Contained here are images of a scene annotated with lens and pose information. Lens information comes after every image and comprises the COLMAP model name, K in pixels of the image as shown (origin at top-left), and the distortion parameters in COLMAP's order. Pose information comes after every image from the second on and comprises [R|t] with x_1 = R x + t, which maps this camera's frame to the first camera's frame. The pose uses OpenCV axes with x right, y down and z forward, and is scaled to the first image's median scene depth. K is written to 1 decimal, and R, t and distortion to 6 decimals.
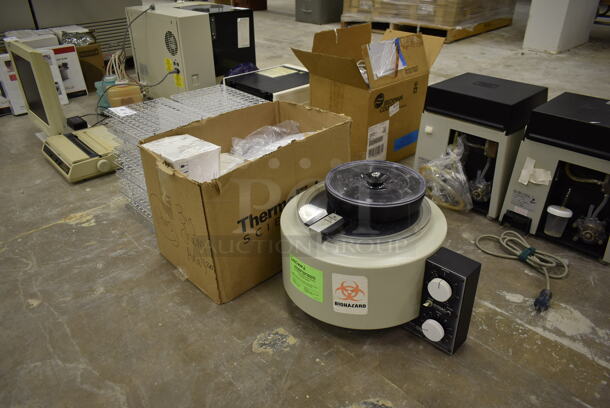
lens RADIAL K [[461.9, 0, 306.9], [0, 461.9, 205.0], [0, 0, 1]] dist [-0.021900, 0.006223]
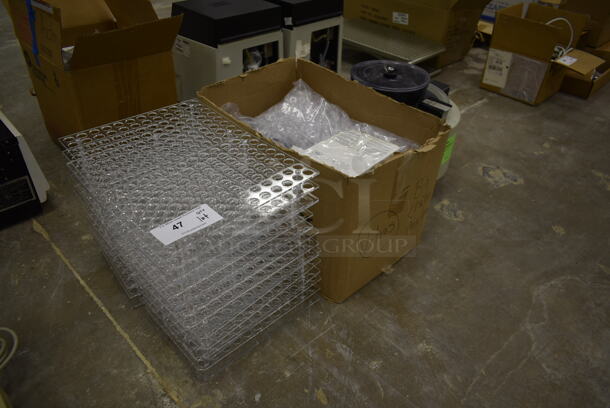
lens RADIAL K [[461.9, 0, 306.9], [0, 461.9, 205.0], [0, 0, 1]] dist [-0.021900, 0.006223]
pose [[-0.019852, -0.595201, 0.803332, -0.915723], [0.458668, 0.708528, 0.536294, -0.493828], [-0.888386, 0.379109, 0.258934, 0.858716]]
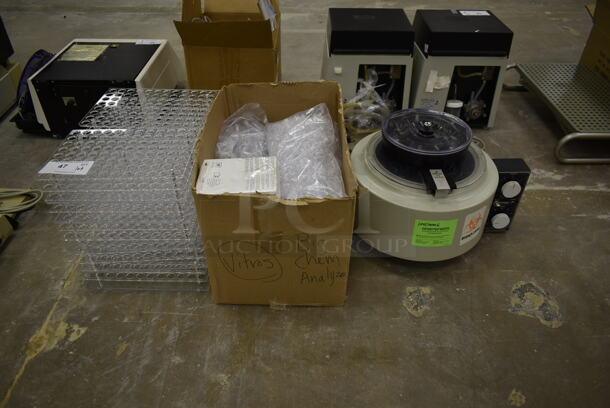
lens RADIAL K [[461.9, 0, 306.9], [0, 461.9, 205.0], [0, 0, 1]] dist [-0.021900, 0.006223]
pose [[0.689622, -0.444953, 0.571348, -0.658895], [0.345030, 0.895548, 0.280978, -0.257615], [-0.636691, 0.003364, 0.771111, 0.272527]]
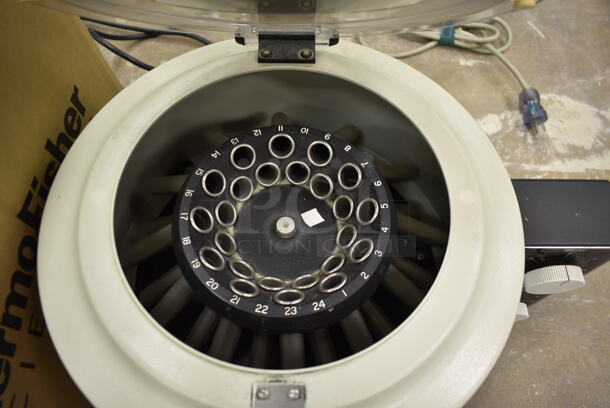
lens RADIAL K [[461.9, 0, 306.9], [0, 461.9, 205.0], [0, 0, 1]] dist [-0.021900, 0.006223]
pose [[0.711757, -0.612251, 0.344312, 0.013341], [0.323269, 0.720693, 0.613269, -0.155771], [-0.623618, -0.325194, 0.710880, 0.646605]]
